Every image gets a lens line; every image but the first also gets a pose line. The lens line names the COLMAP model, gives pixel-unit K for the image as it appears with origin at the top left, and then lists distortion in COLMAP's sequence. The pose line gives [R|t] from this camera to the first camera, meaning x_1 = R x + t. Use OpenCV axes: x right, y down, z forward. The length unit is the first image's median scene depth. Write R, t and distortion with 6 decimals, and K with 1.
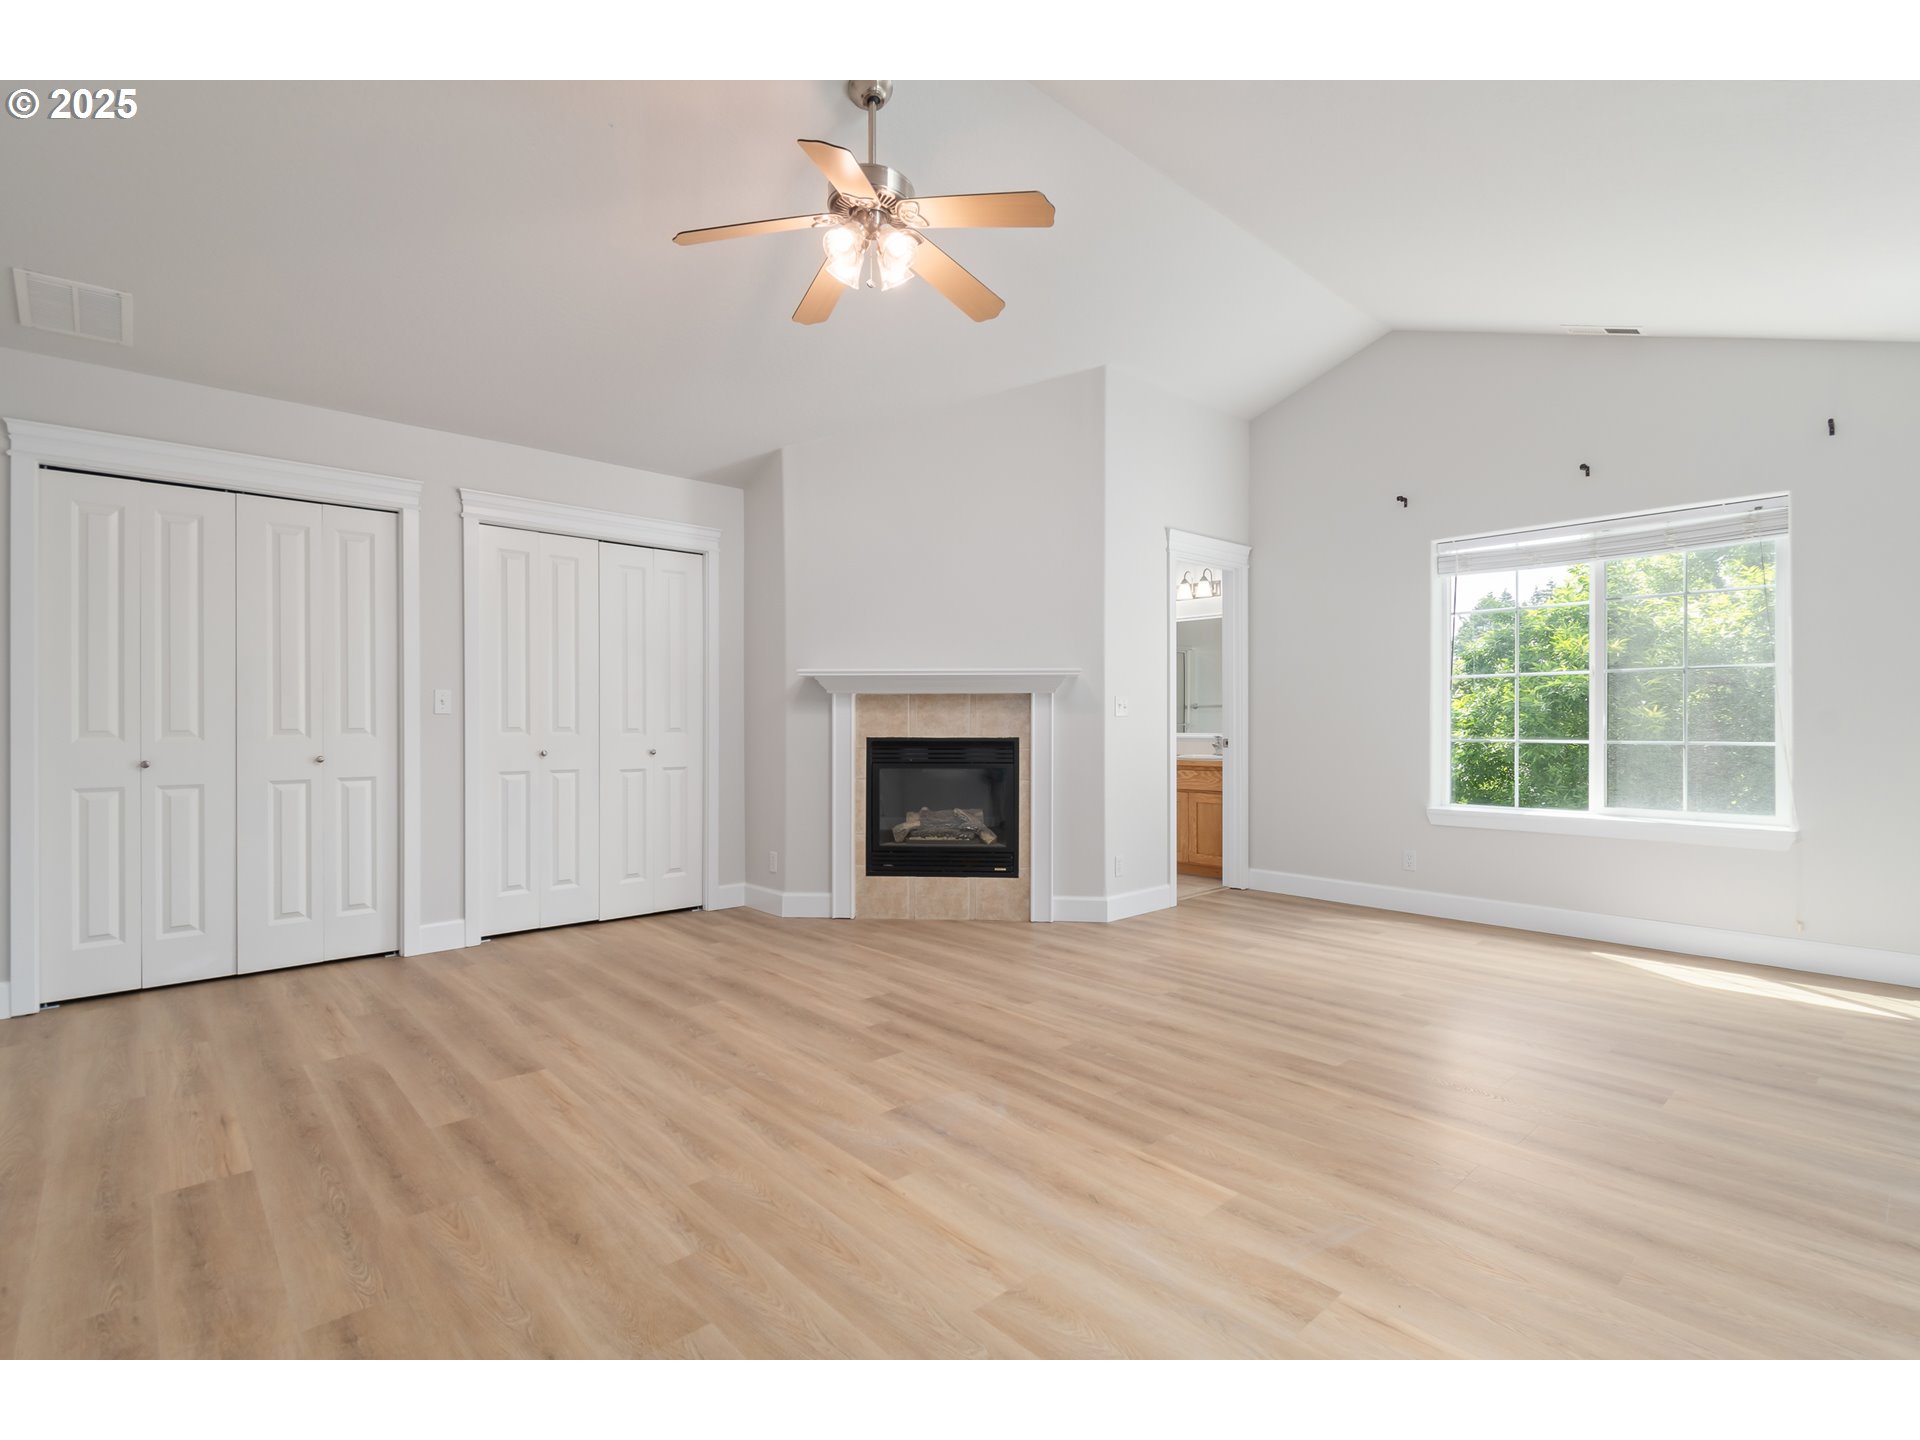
lens RADIAL K [[897.1, 0, 971.3], [0, 897.1, 728.0], [0, 0, 1]] dist [0.001360, 0.000098]
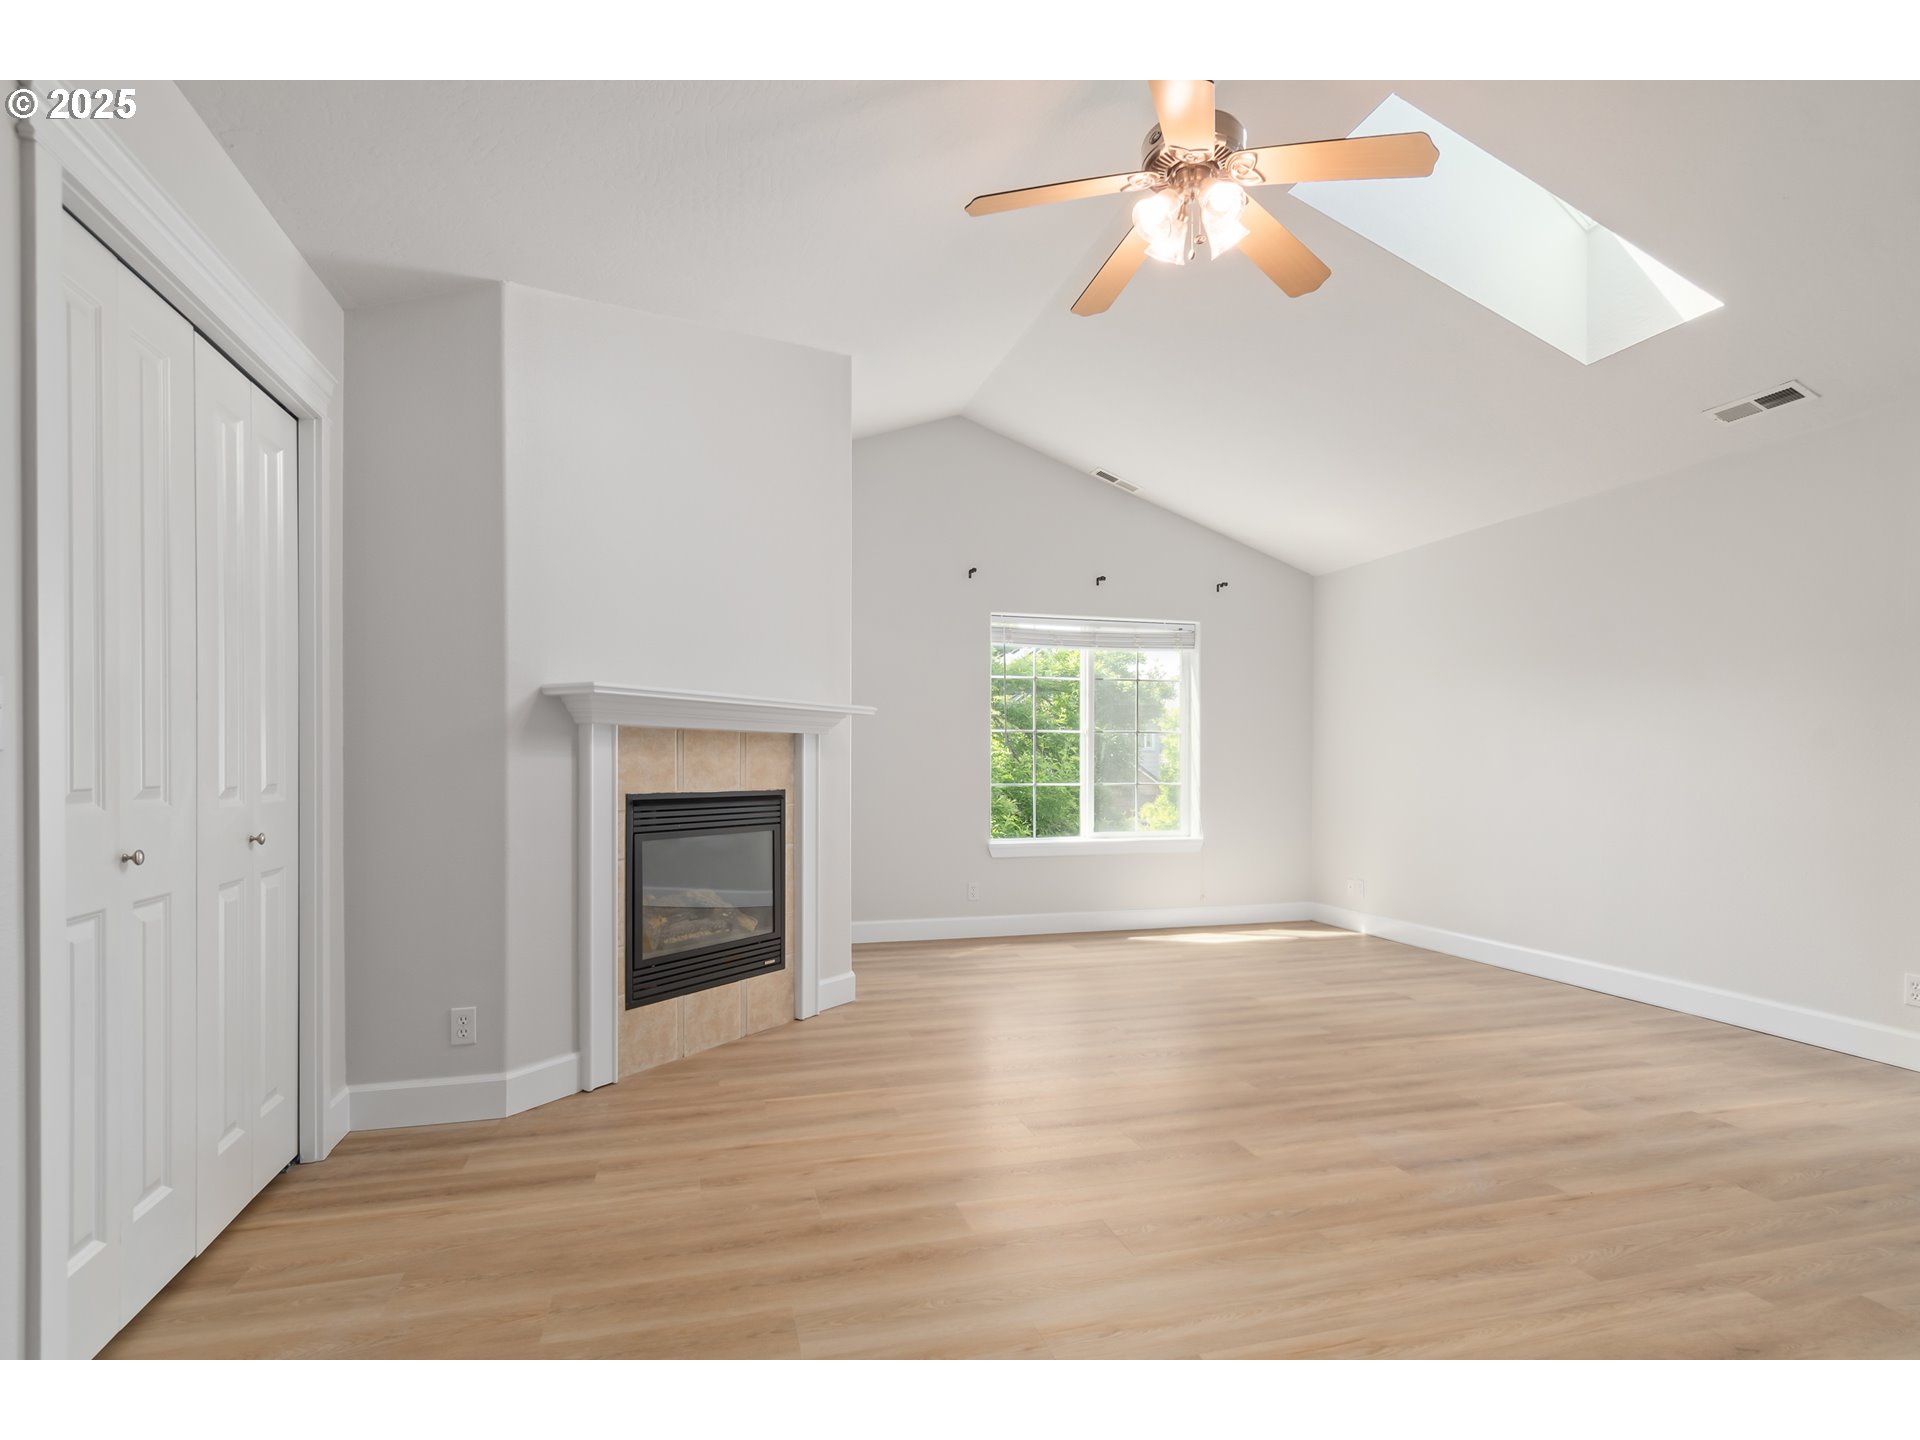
lens RADIAL K [[969.0, 0, 964.7], [0, 969.0, 772.1], [0, 0, 1]] dist [0.001961, -0.000035]
pose [[0.455054, -0.004062, 0.890455, -0.630388], [0.002810, 0.999991, 0.003125, -0.006779], [-0.890460, 0.001080, 0.455061, 0.475566]]
